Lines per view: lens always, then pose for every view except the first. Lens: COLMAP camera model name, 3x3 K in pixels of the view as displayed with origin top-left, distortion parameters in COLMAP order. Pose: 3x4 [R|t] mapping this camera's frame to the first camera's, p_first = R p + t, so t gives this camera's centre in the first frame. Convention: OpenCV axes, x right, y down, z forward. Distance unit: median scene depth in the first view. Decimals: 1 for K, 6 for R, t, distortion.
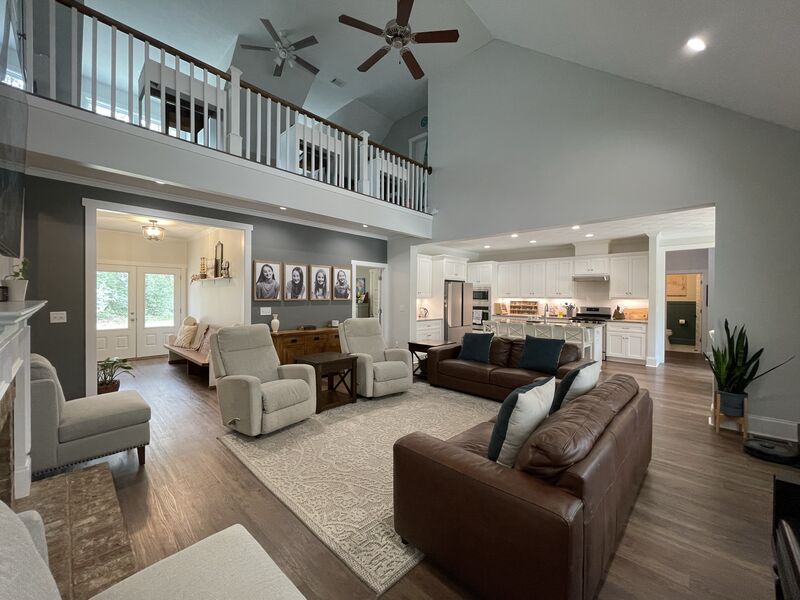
lens RADIAL K [[323.2, 0, 395.6], [0, 323.2, 296.8], [0, 0, 1]] dist [0.003739, 0.000488]
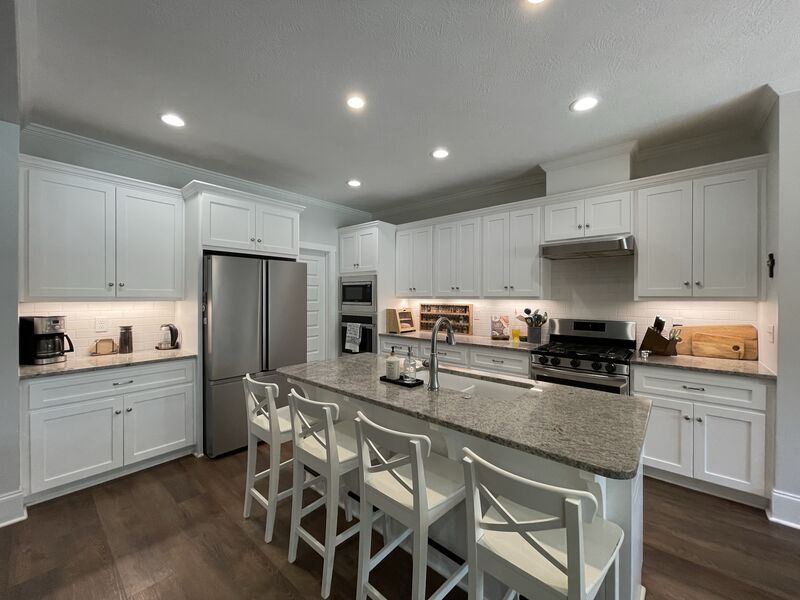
lens RADIAL K [[323.2, 0, 394.4], [0, 323.2, 298.4], [0, 0, 1]] dist [0.003739, 0.000488]
pose [[0.998862, -0.002241, 0.047638, 0.412812], [0.002193, 0.999997, 0.001065, 0.004107], [-0.047641, -0.000959, 0.998864, 0.722623]]
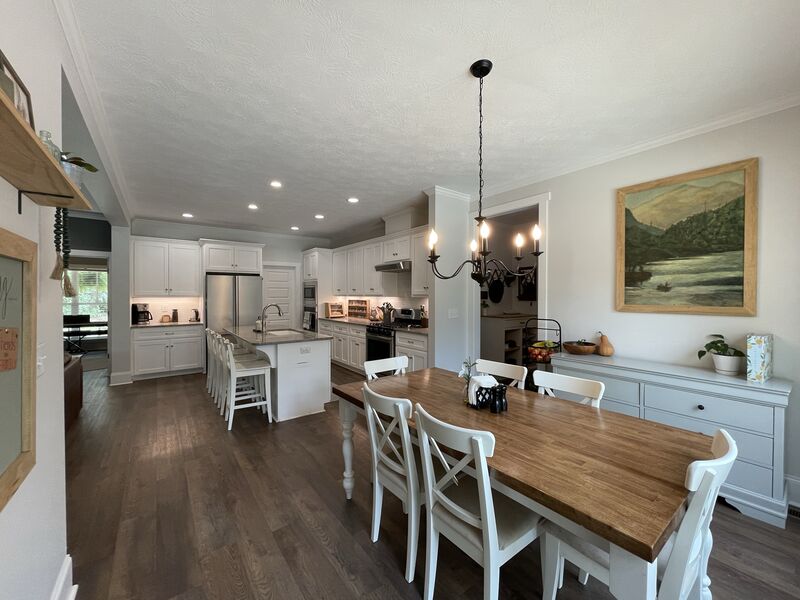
lens RADIAL K [[323.2, 0, 392.6], [0, 323.2, 298.4], [0, 0, 1]] dist [0.003739, 0.000488]
pose [[0.985920, -0.001915, -0.167206, 0.828372], [0.002864, 0.999981, 0.005439, 0.007612], [0.167193, -0.005842, 0.985907, 0.381206]]
